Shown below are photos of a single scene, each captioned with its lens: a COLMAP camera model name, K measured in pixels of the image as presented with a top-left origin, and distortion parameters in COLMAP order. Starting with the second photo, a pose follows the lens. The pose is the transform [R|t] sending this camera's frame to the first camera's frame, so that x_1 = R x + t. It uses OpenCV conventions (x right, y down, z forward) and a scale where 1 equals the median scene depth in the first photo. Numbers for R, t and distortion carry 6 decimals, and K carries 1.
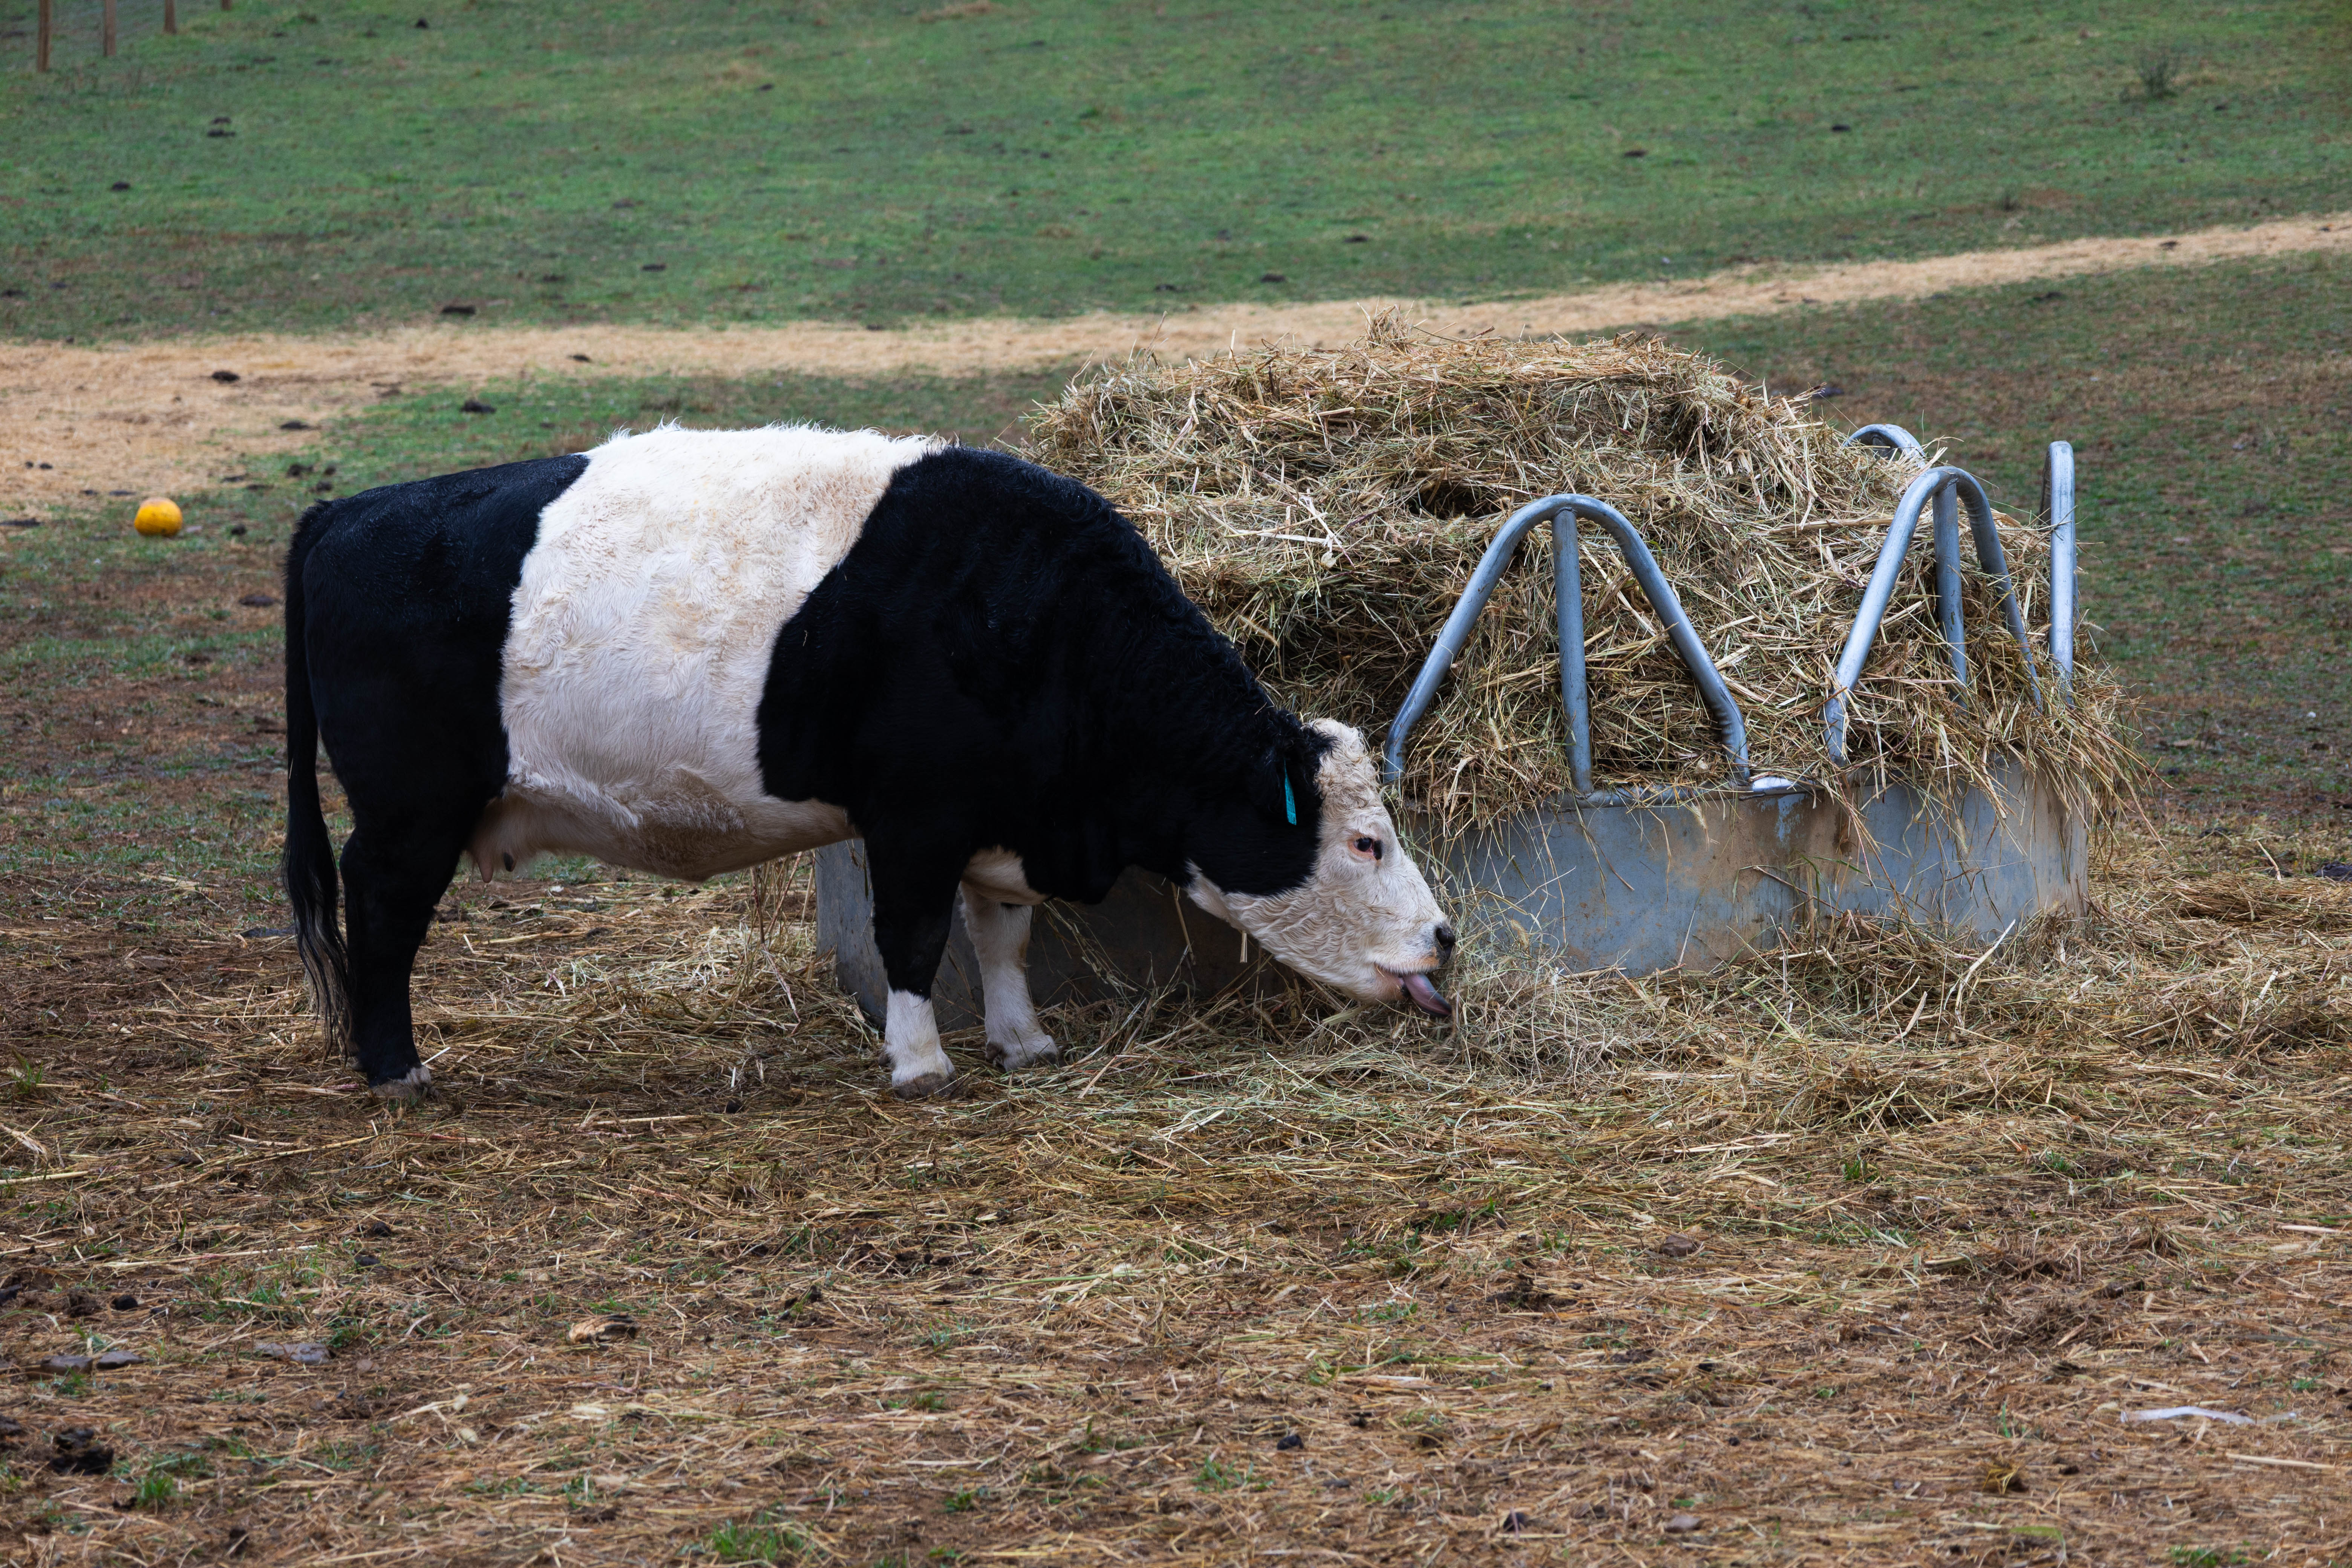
lens RADIAL K [[6871.5, 0, 1182.9], [0, 6871.5, 779.0], [0, 0, 1]] dist [0.051739, 0.000000]
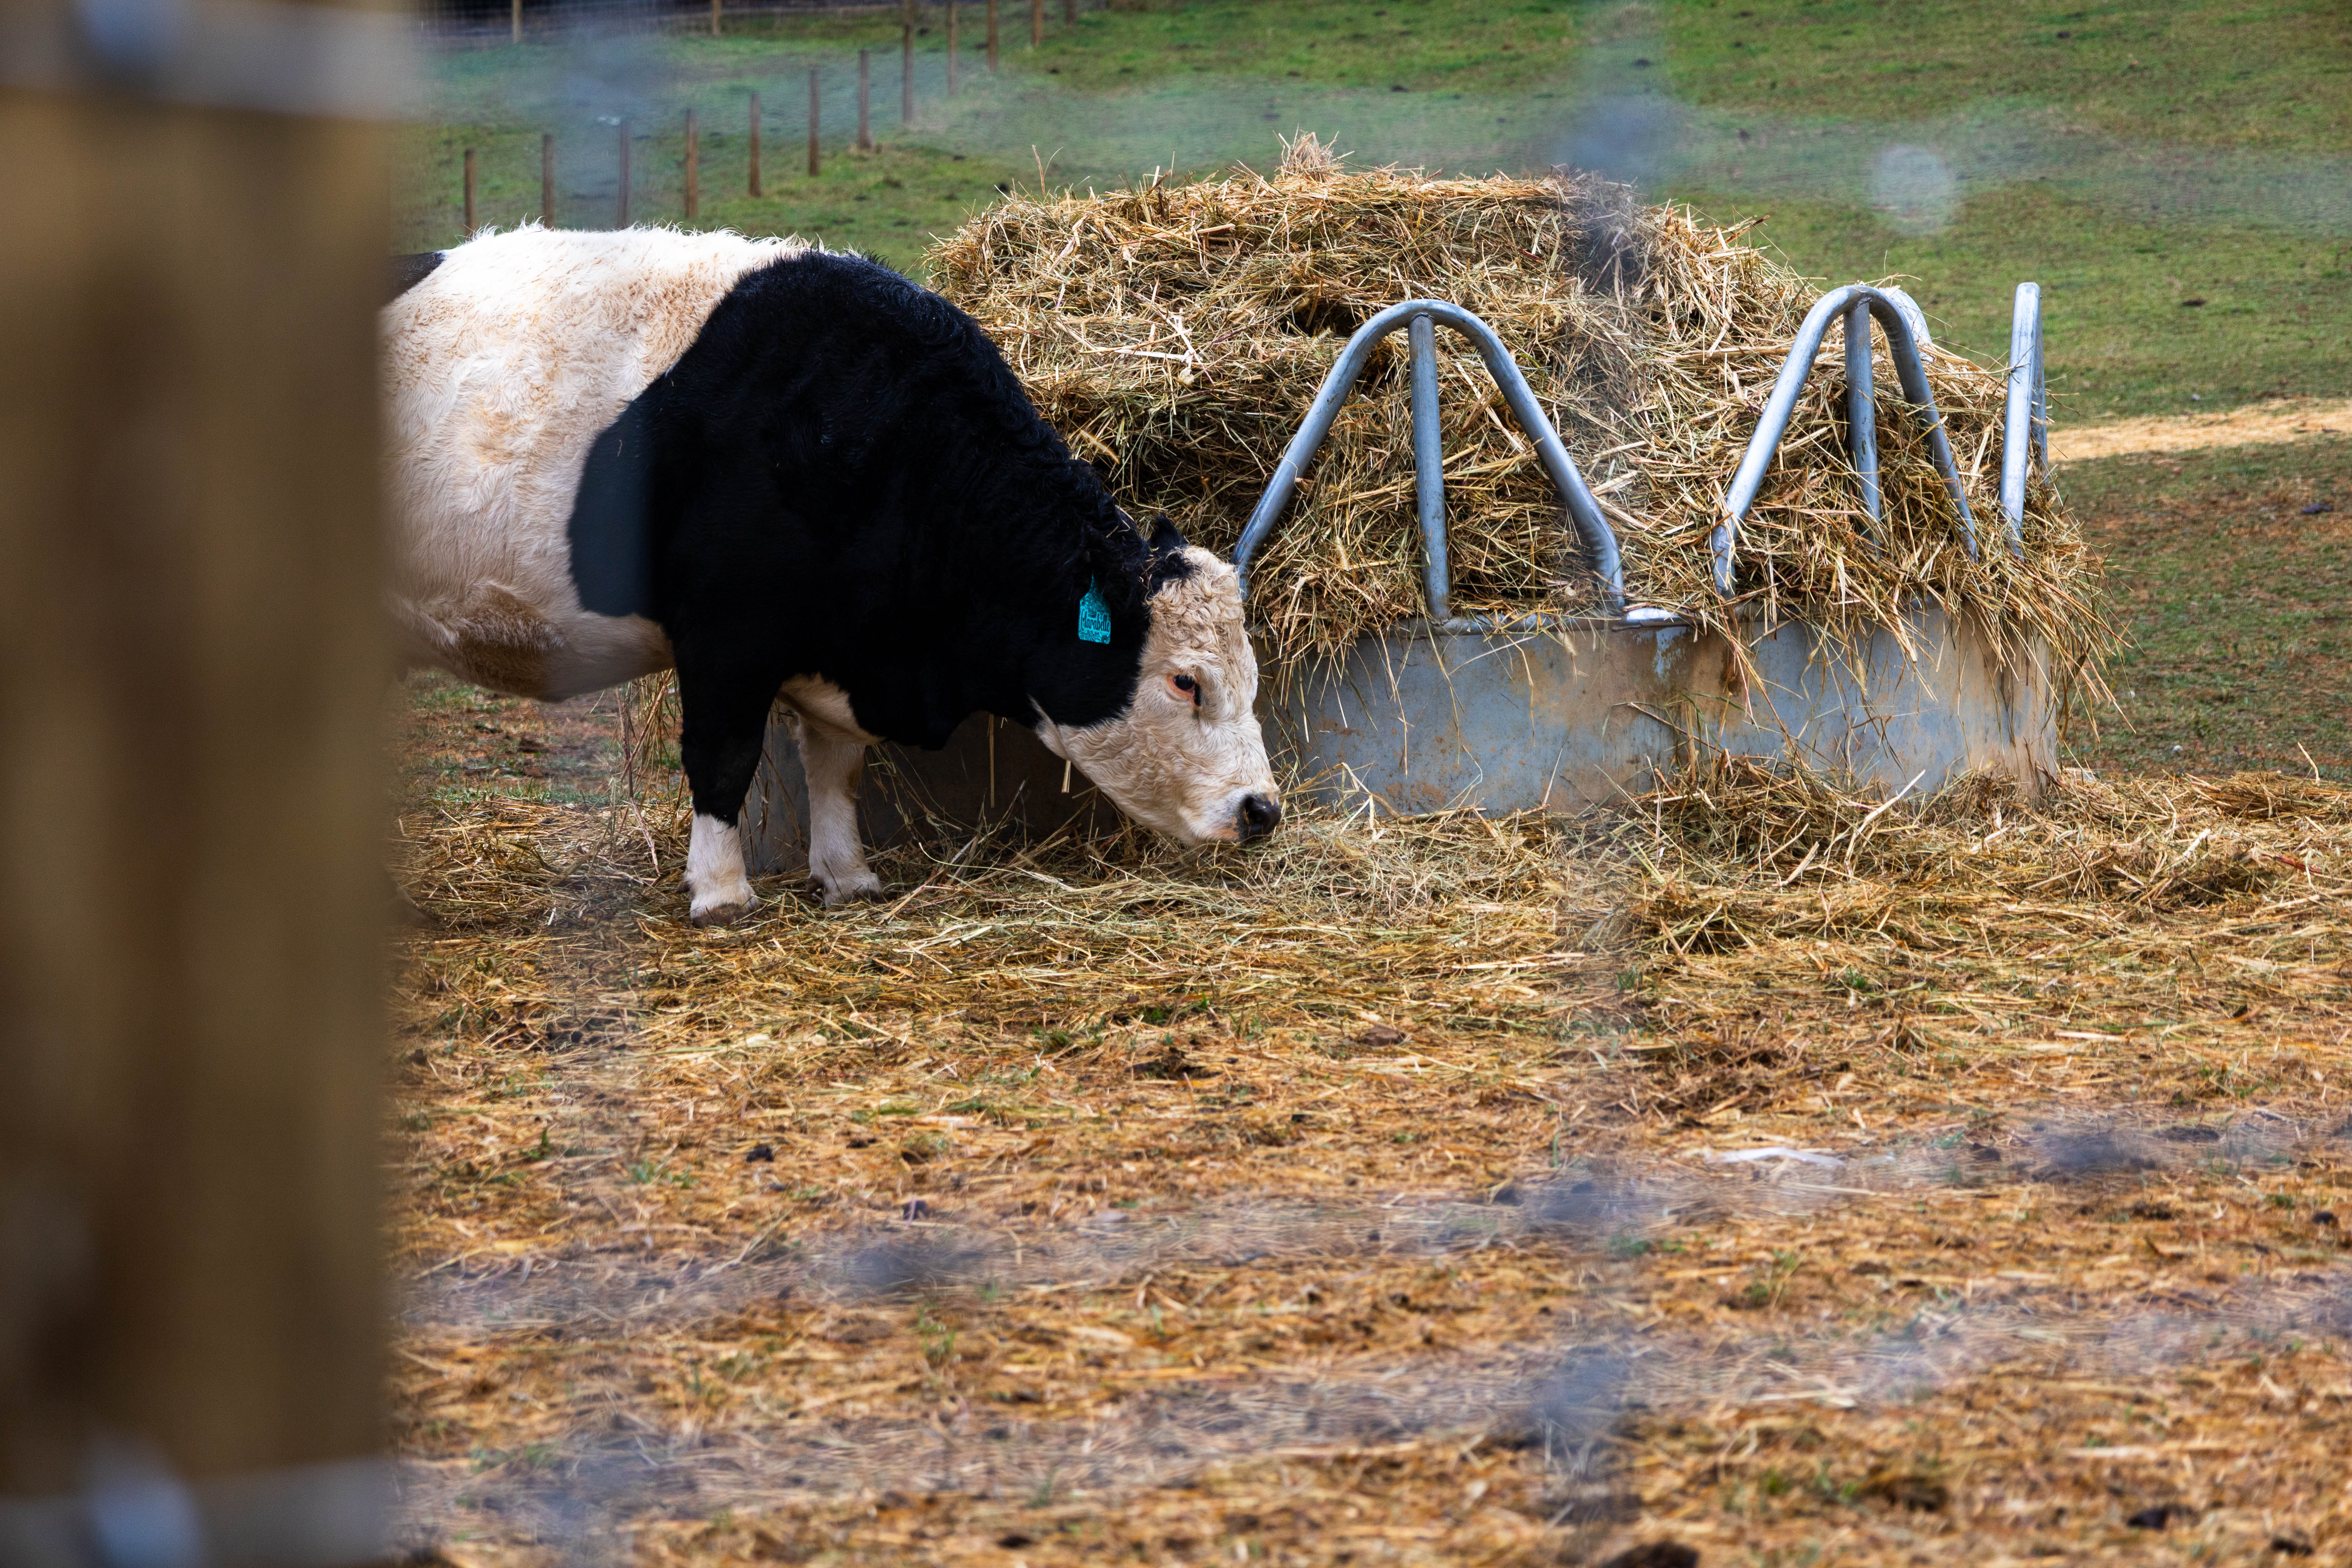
lens RADIAL K [[6871.5, 0, 1170.2], [0, 6871.5, 792.8], [0, 0, 1]] dist [0.051739, 0.000000]
pose [[0.994738, 0.010589, -0.101903, 0.115947], [-0.013666, 0.999470, -0.029549, 0.053075], [0.101536, 0.030786, 0.994355, 0.066955]]
